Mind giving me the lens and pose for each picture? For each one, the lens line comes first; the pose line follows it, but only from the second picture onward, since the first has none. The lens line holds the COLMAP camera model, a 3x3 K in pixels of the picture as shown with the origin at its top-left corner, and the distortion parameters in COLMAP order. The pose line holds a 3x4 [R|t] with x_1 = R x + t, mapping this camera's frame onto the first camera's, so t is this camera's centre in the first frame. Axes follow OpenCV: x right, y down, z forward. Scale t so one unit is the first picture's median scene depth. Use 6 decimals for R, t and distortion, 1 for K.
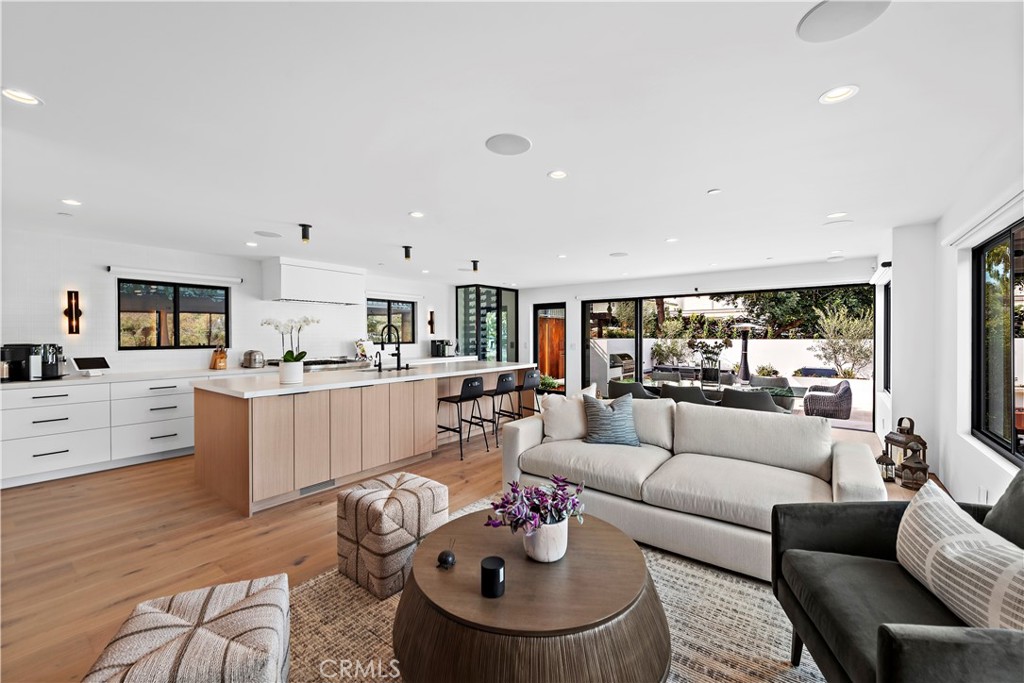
lens RADIAL K [[423.2, 0, 517.2], [0, 423.2, 340.0], [0, 0, 1]] dist [0.013672, -0.003980]
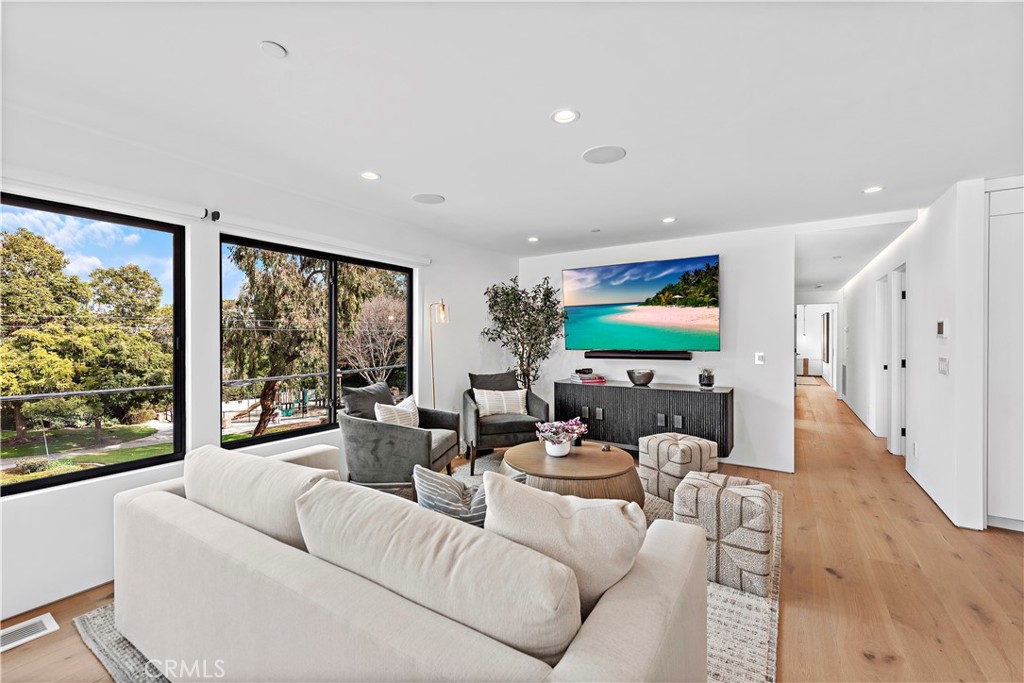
lens RADIAL K [[423.2, 0, 507.3], [0, 423.2, 335.3], [0, 0, 1]] dist [0.013672, -0.003980]
pose [[-0.997979, 0.003799, -0.063430, 0.123319], [0.003561, 0.999986, 0.003876, -0.005874], [0.063444, 0.003643, -0.997979, 0.868171]]
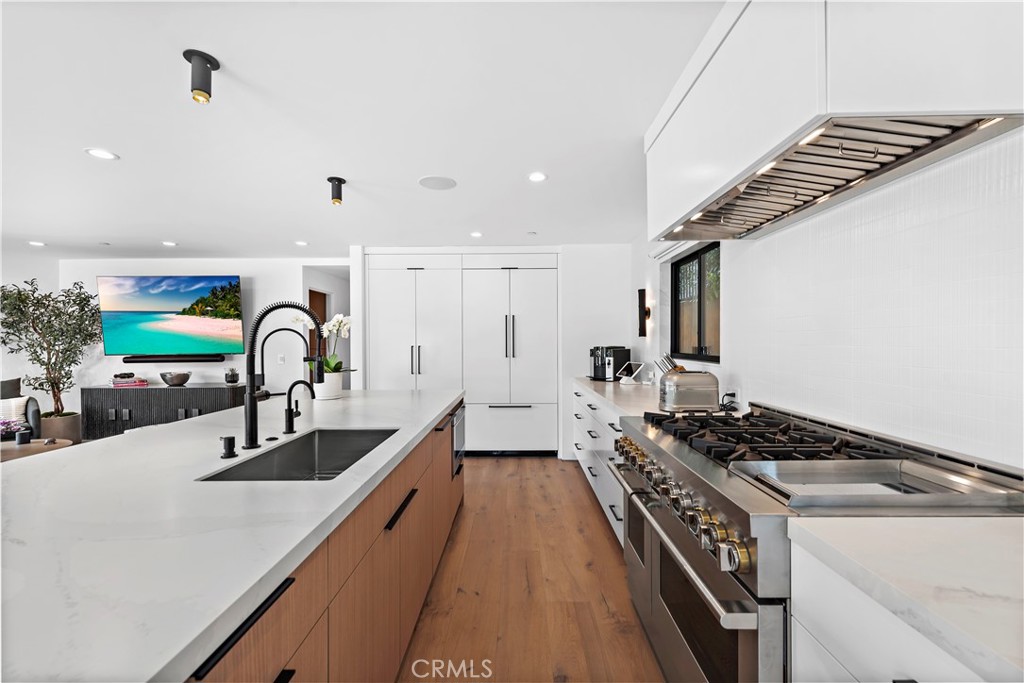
lens RADIAL K [[423.2, 0, 508.4], [0, 423.2, 348.5], [0, 0, 1]] dist [0.013672, -0.003980]
pose [[-0.804756, 0.015600, -0.593400, -0.217152], [0.000295, 0.999665, 0.025880, -0.009685], [0.593605, 0.020653, -0.804491, 1.238073]]
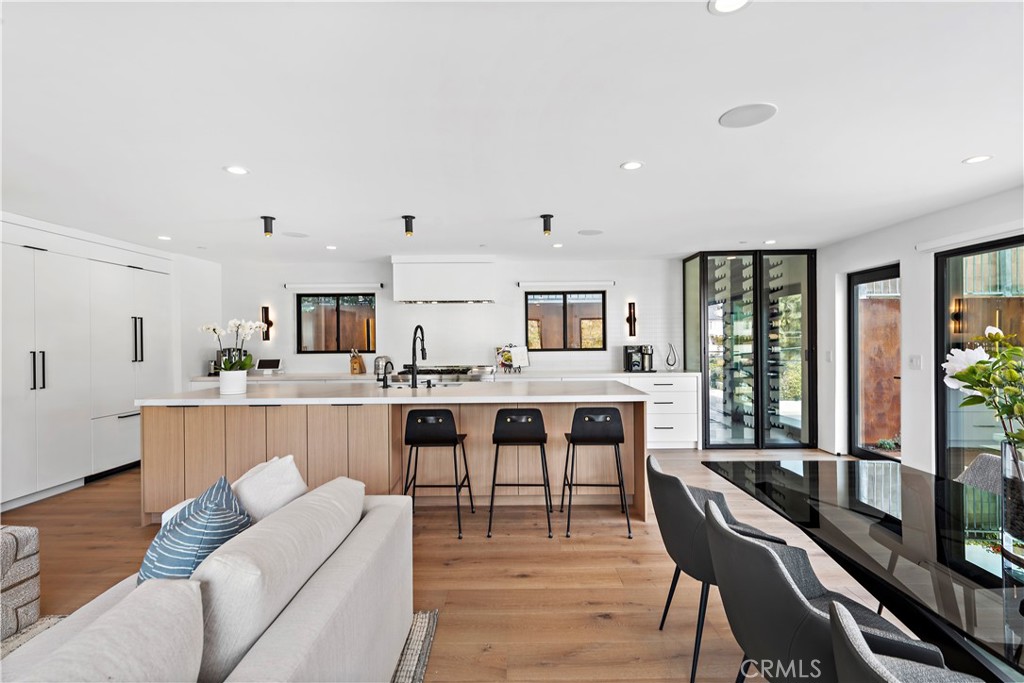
lens RADIAL K [[482.5, 0, 509.6], [0, 482.5, 348.9], [0, 0, 1]] dist [0.006386, -0.000346]
pose [[0.595699, 0.010422, -0.803140, 0.440133], [-0.000533, 0.999921, 0.012580, -0.006068], [0.803208, -0.007066, 0.595657, 0.576259]]
